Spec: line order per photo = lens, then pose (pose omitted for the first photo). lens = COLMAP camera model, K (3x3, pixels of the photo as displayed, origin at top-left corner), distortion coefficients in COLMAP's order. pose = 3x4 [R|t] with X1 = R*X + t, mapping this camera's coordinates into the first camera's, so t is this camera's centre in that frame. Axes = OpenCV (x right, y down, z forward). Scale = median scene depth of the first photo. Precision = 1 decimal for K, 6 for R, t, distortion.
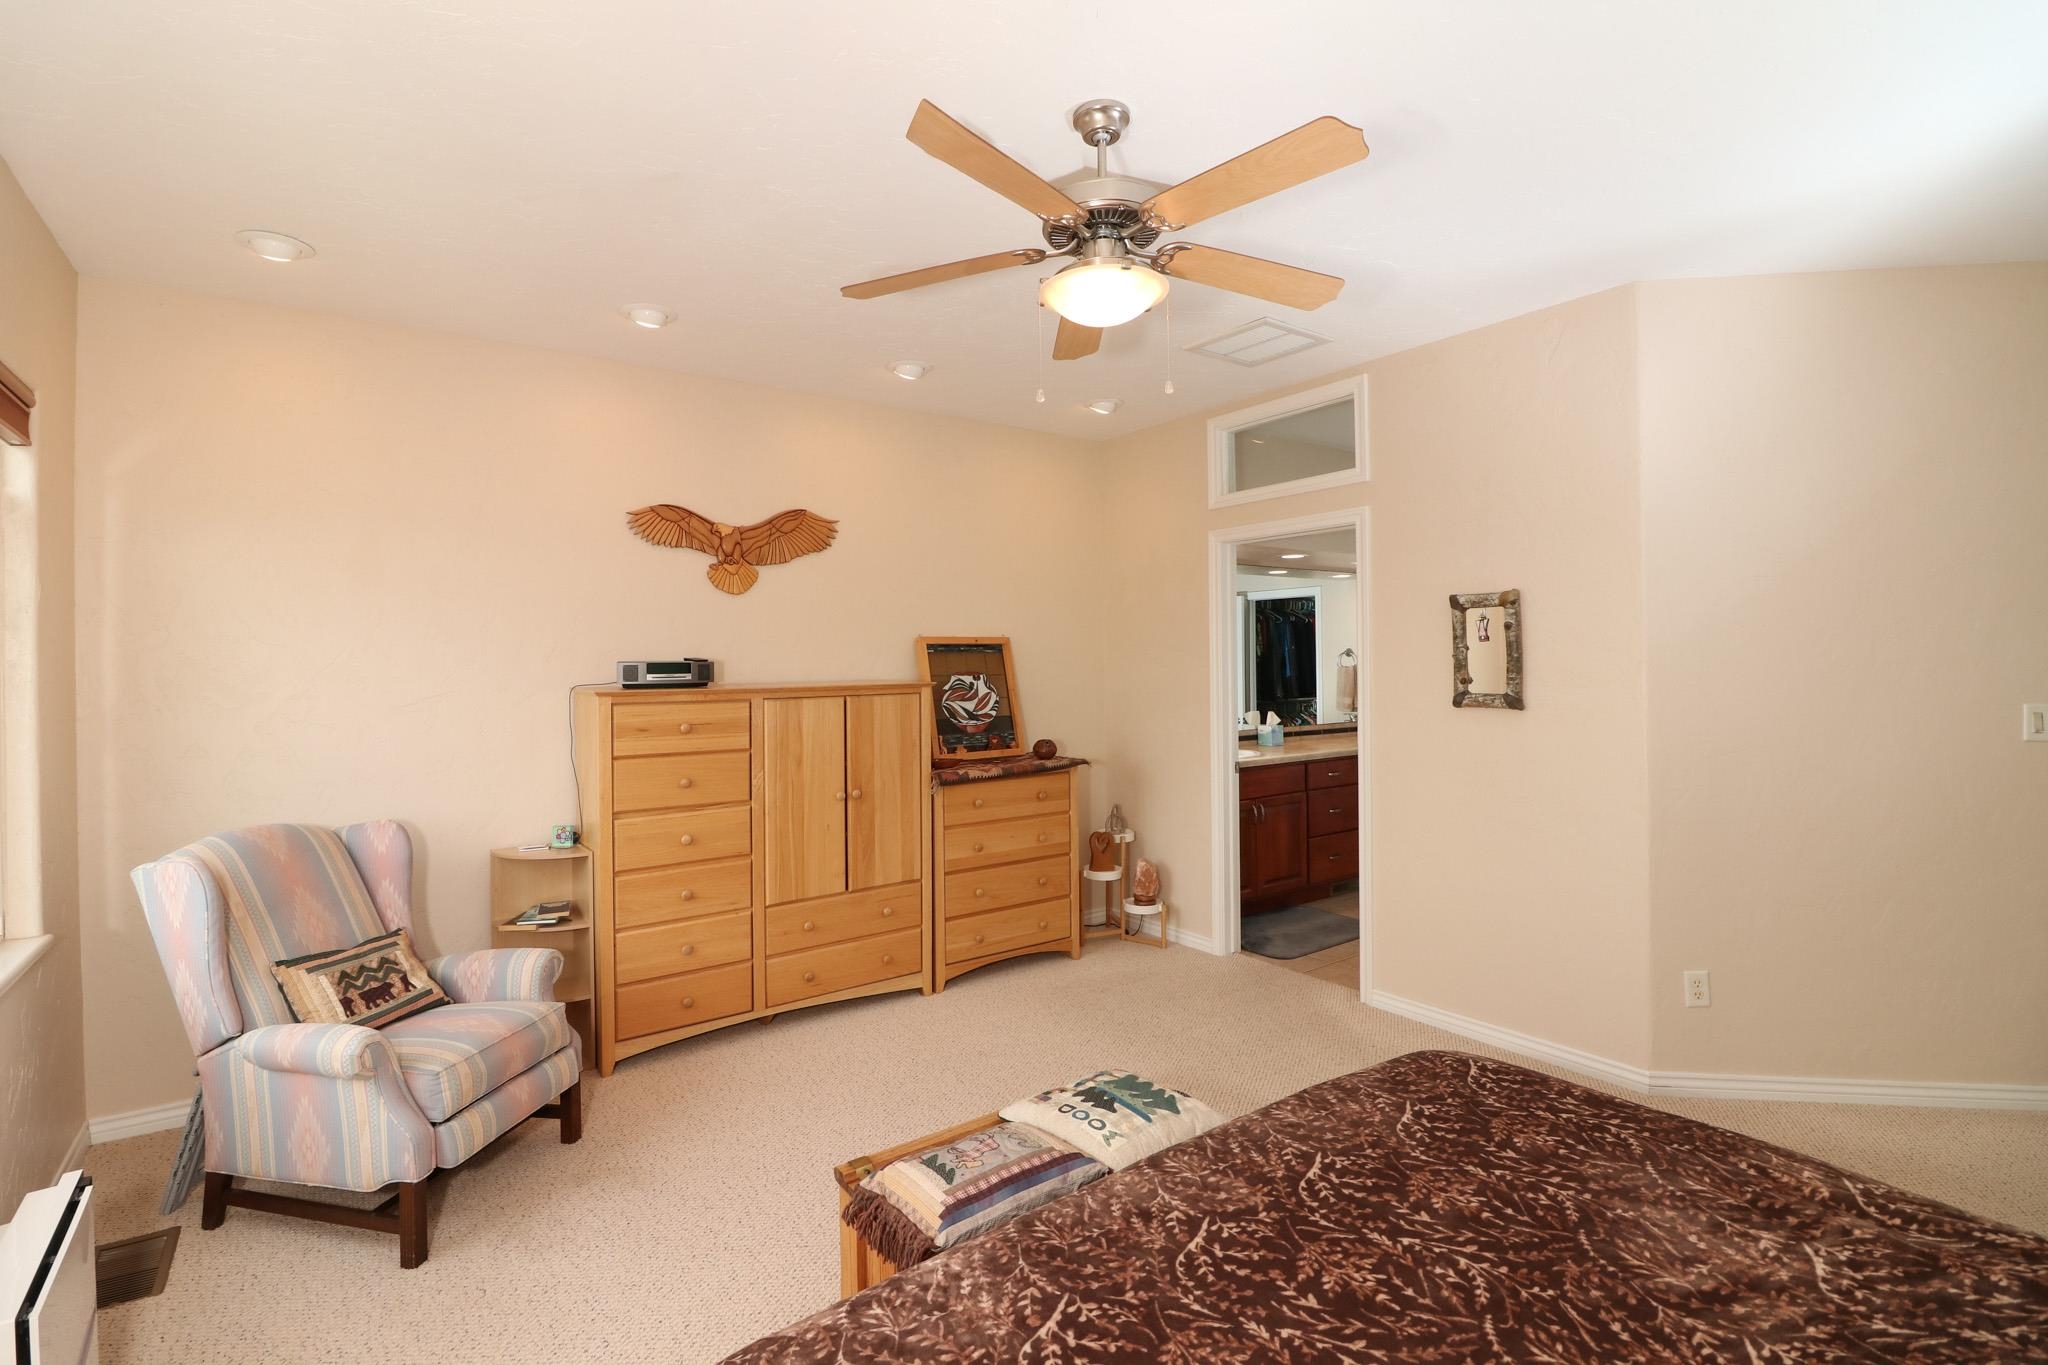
lens RADIAL K [[942.2, 0, 1012.1], [0, 942.2, 660.2], [0, 0, 1]] dist [-0.000744, -0.012480]
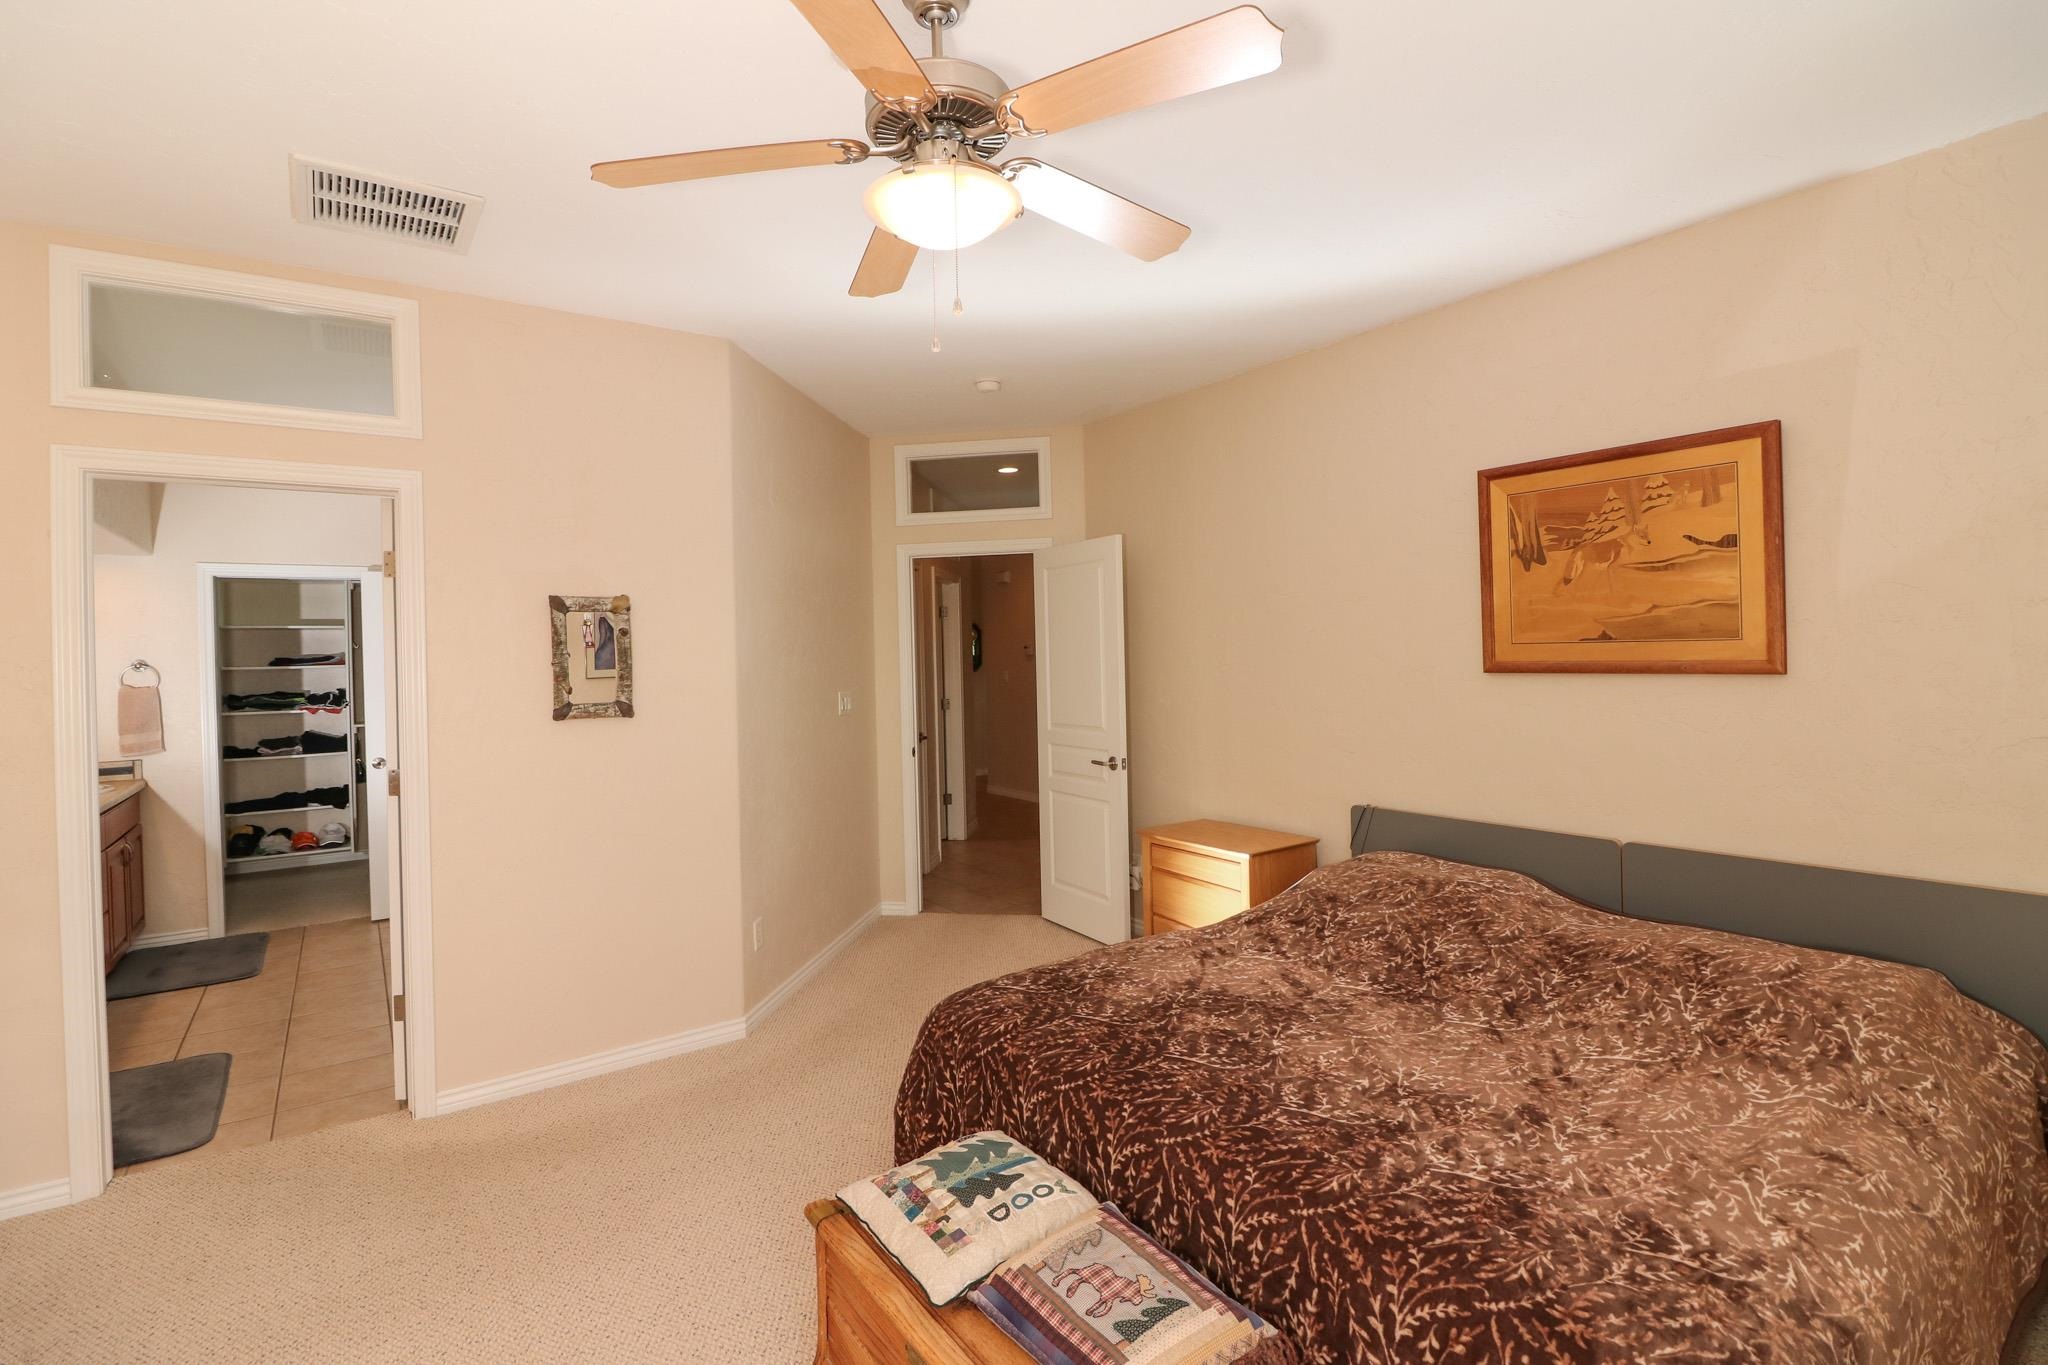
lens RADIAL K [[942.2, 0, 1012.1], [0, 942.2, 660.2], [0, 0, 1]] dist [-0.000744, -0.012480]
pose [[0.005276, 0.006270, 0.999966, -0.411485], [0.021048, 0.999758, -0.006380, 0.006734], [-0.999765, 0.021081, 0.005143, 0.539384]]
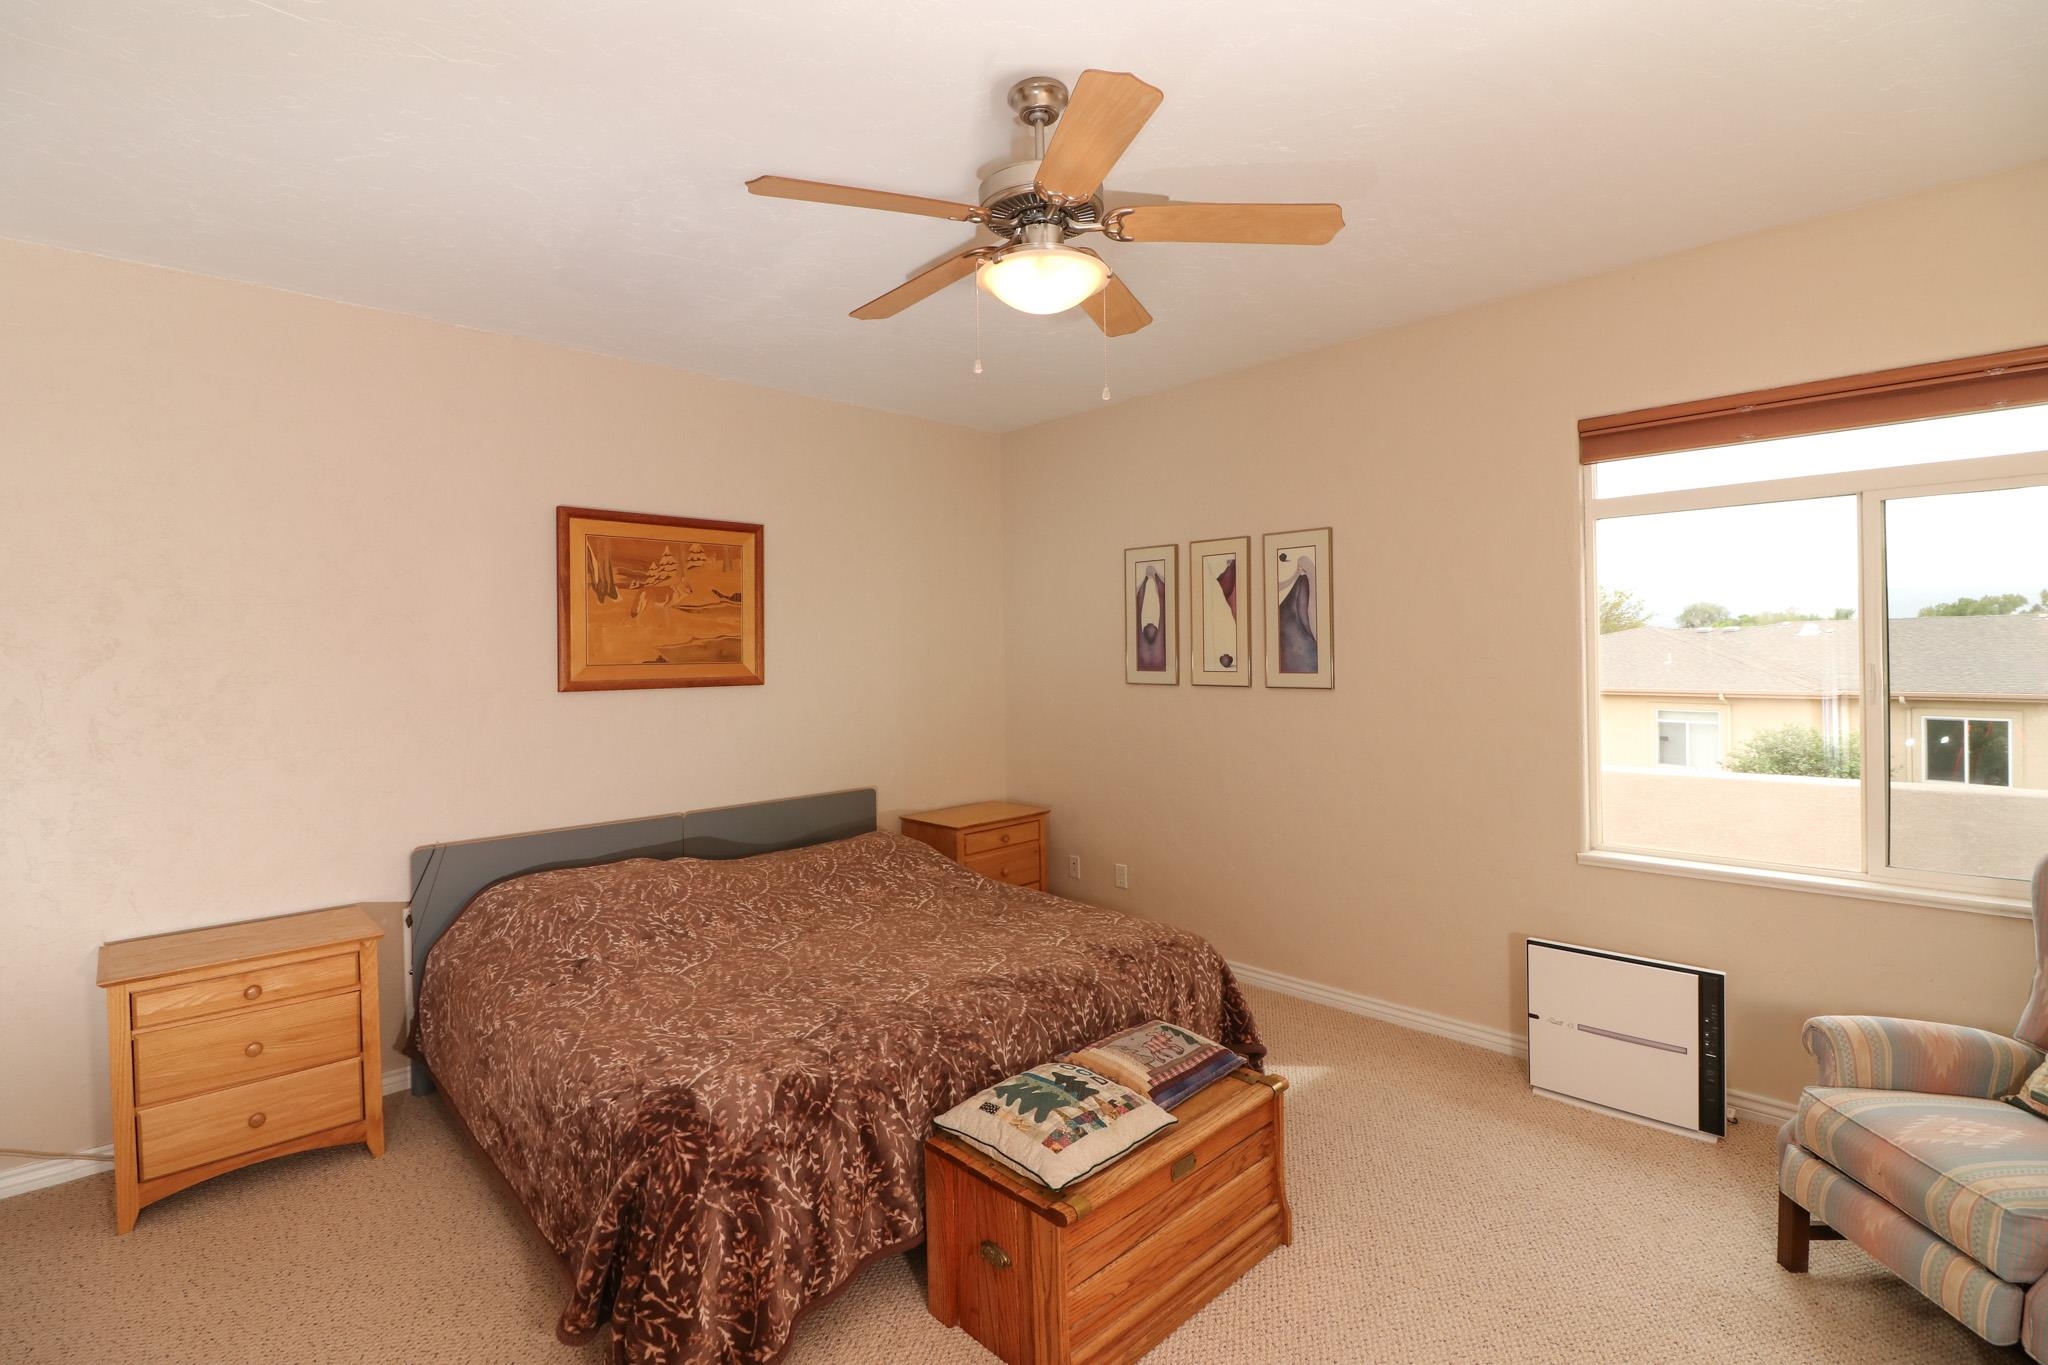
lens RADIAL K [[942.2, 0, 1012.1], [0, 942.2, 660.2], [0, 0, 1]] dist [-0.000744, -0.012480]
pose [[-0.989018, 0.032462, -0.144188, 0.161336], [0.031864, 0.999471, 0.006454, -0.001928], [0.144322, 0.001789, -0.989529, 1.120714]]
